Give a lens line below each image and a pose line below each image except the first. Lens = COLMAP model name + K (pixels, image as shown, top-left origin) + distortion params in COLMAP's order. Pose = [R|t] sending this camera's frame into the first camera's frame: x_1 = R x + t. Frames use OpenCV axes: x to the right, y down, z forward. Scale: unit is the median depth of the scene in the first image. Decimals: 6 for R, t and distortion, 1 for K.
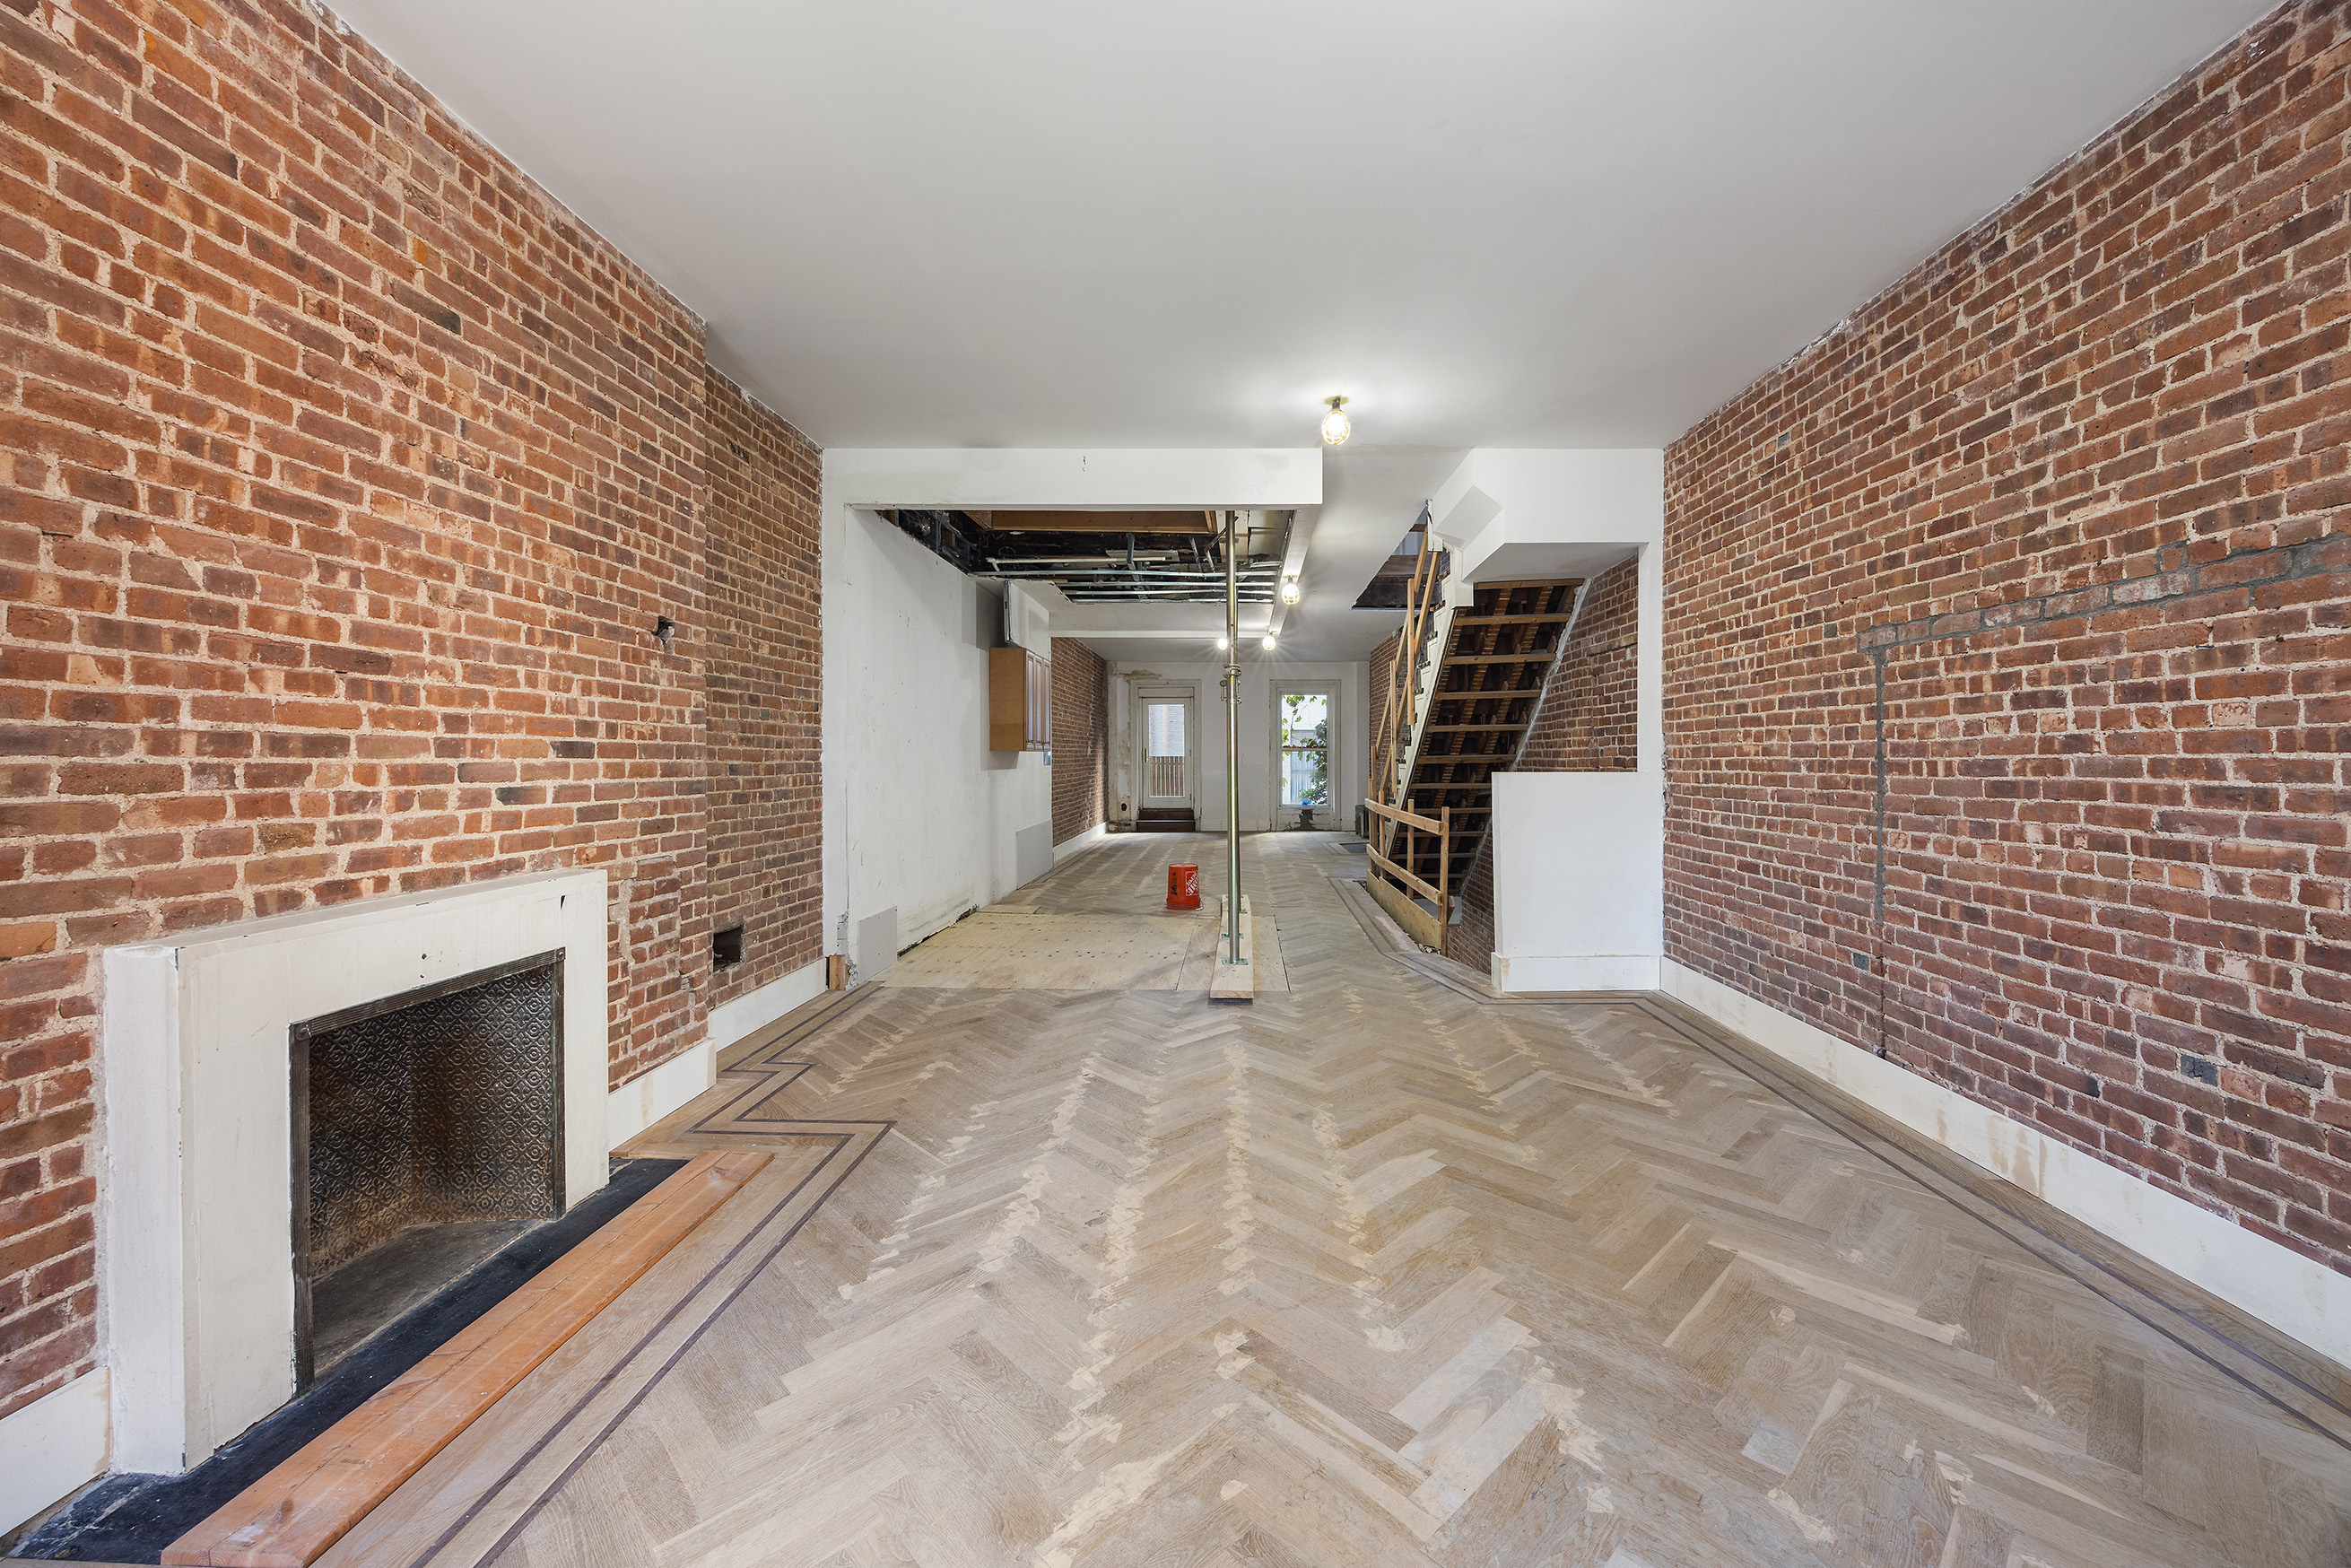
lens RADIAL K [[972.0, 0, 1207.5], [0, 972.0, 771.2], [0, 0, 1]] dist [0.072835, -0.000012]
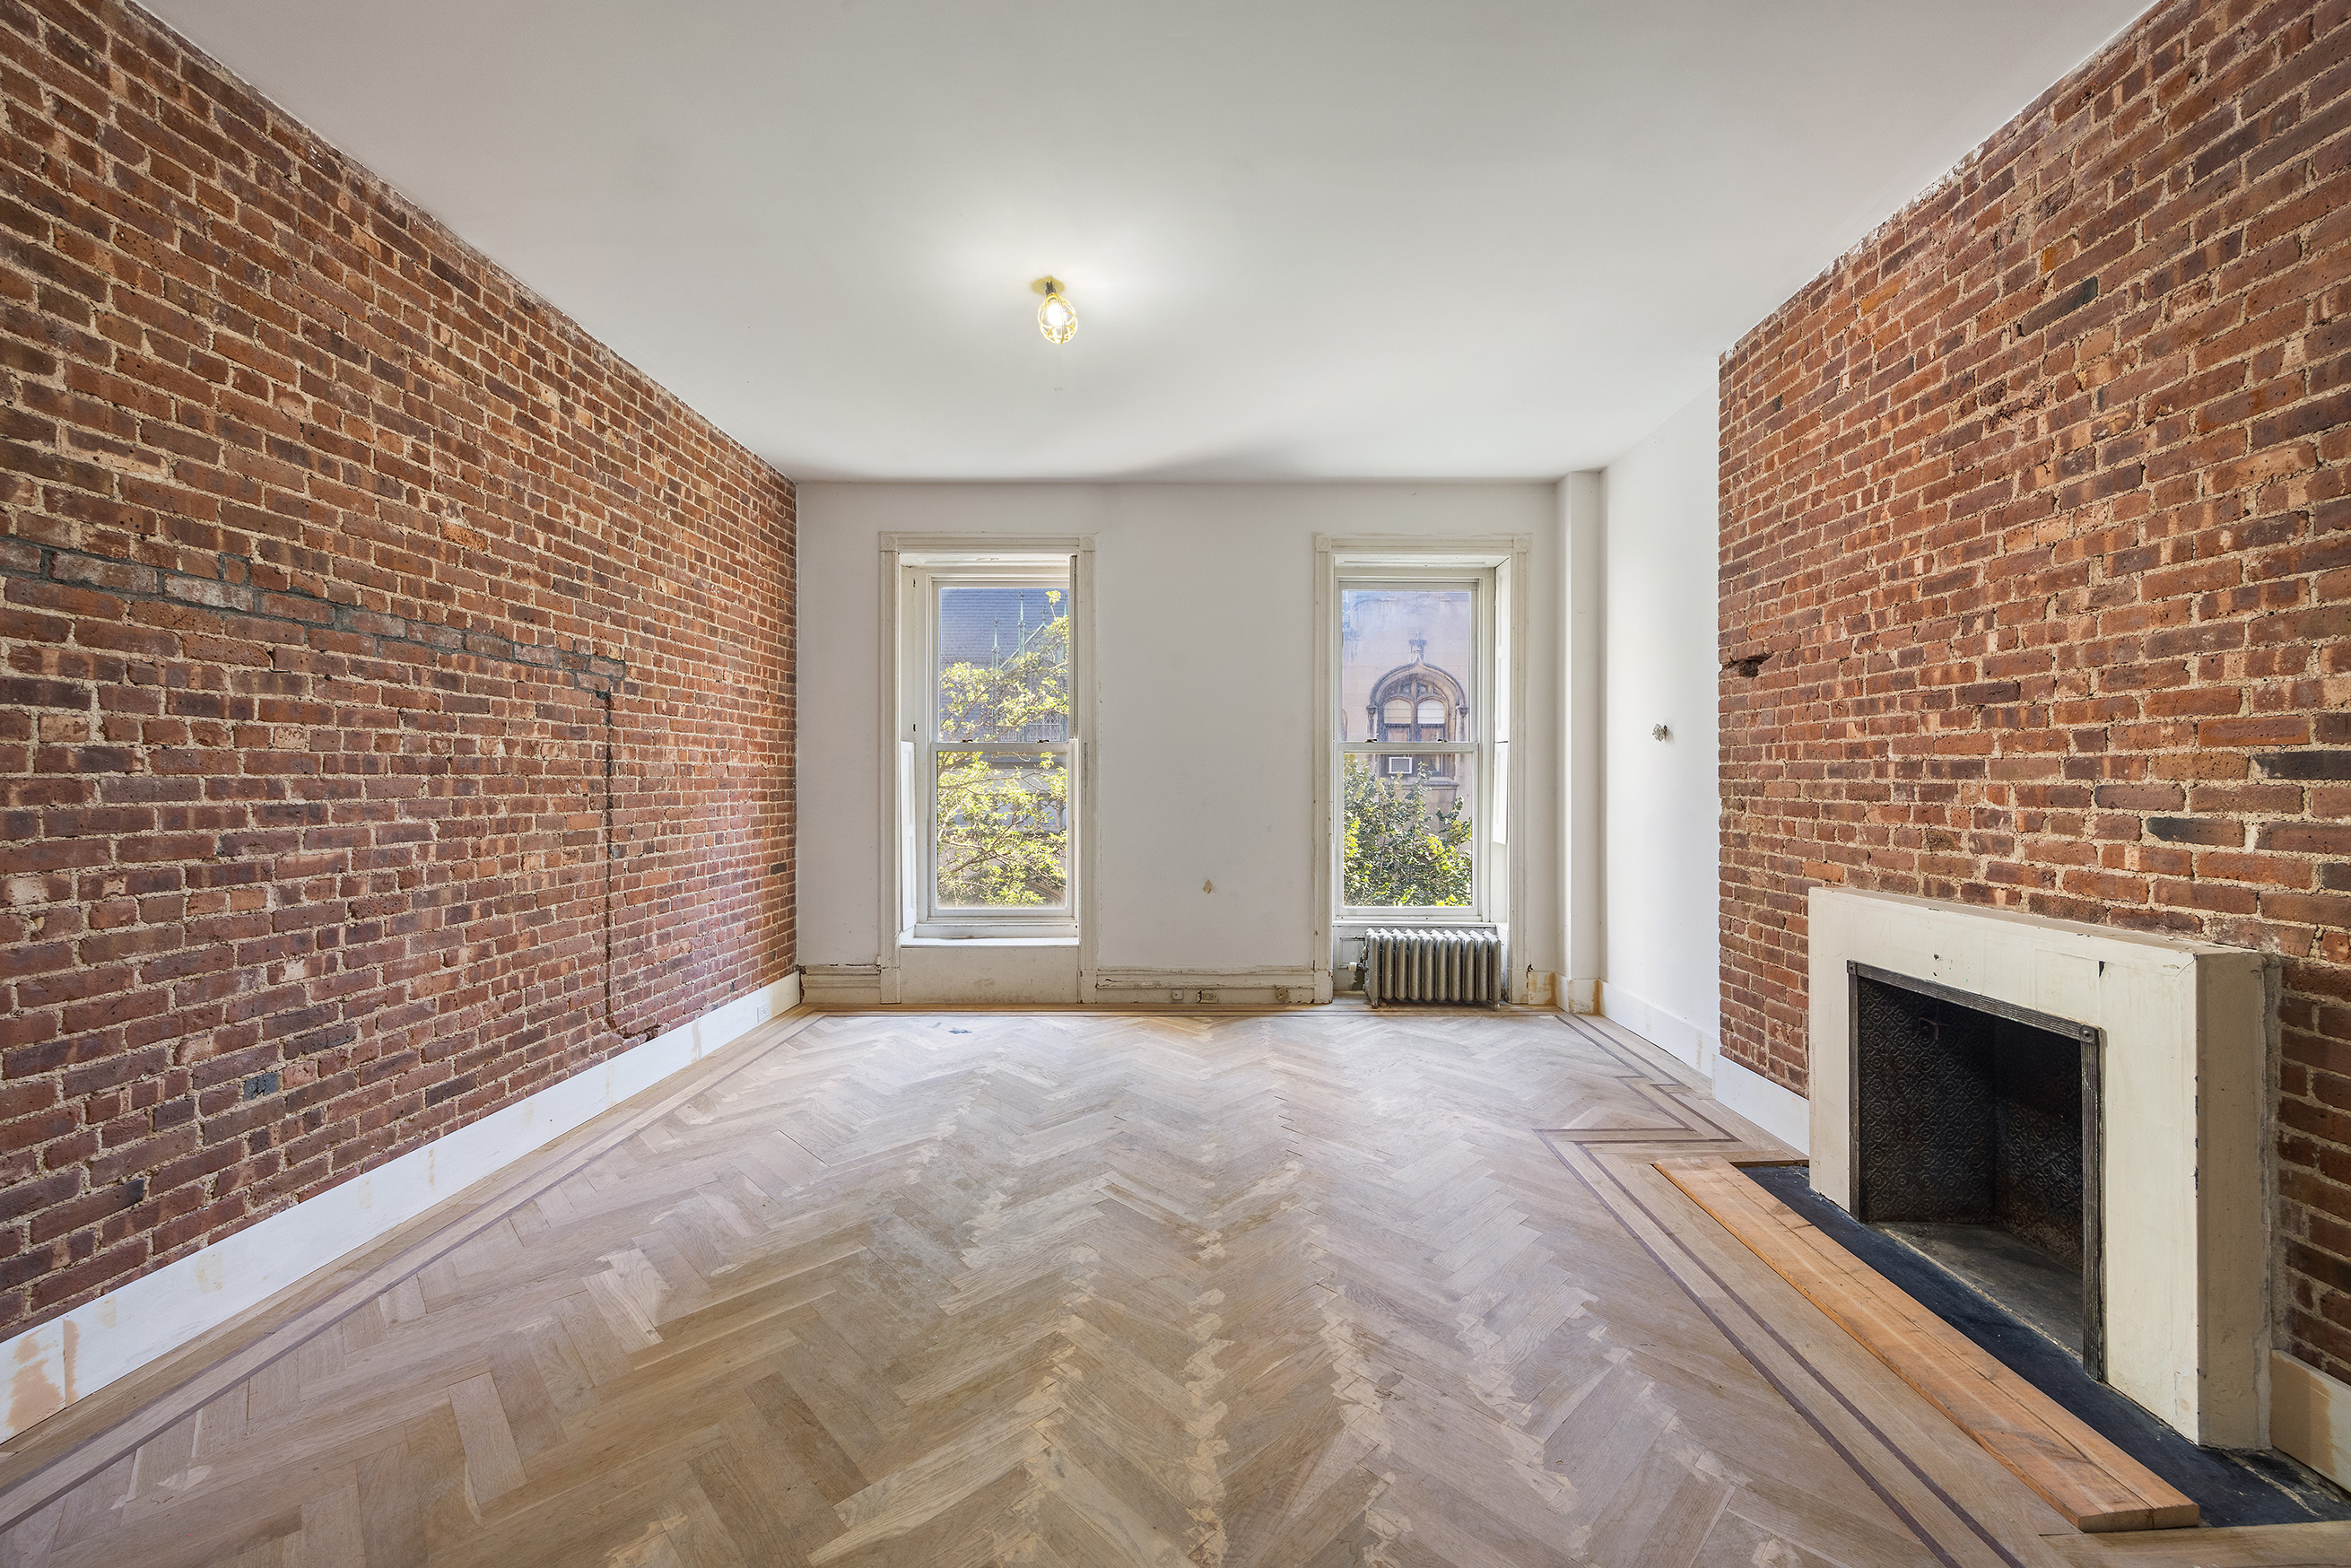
lens RADIAL K [[972.0, 0, 1207.5], [0, 972.0, 771.2], [0, 0, 1]] dist [0.072835, -0.000012]
pose [[-0.999410, -0.001023, -0.034323, 0.064832], [-0.001197, 0.999986, 0.005059, -0.025857], [0.034317, 0.005097, -0.999398, 2.022448]]
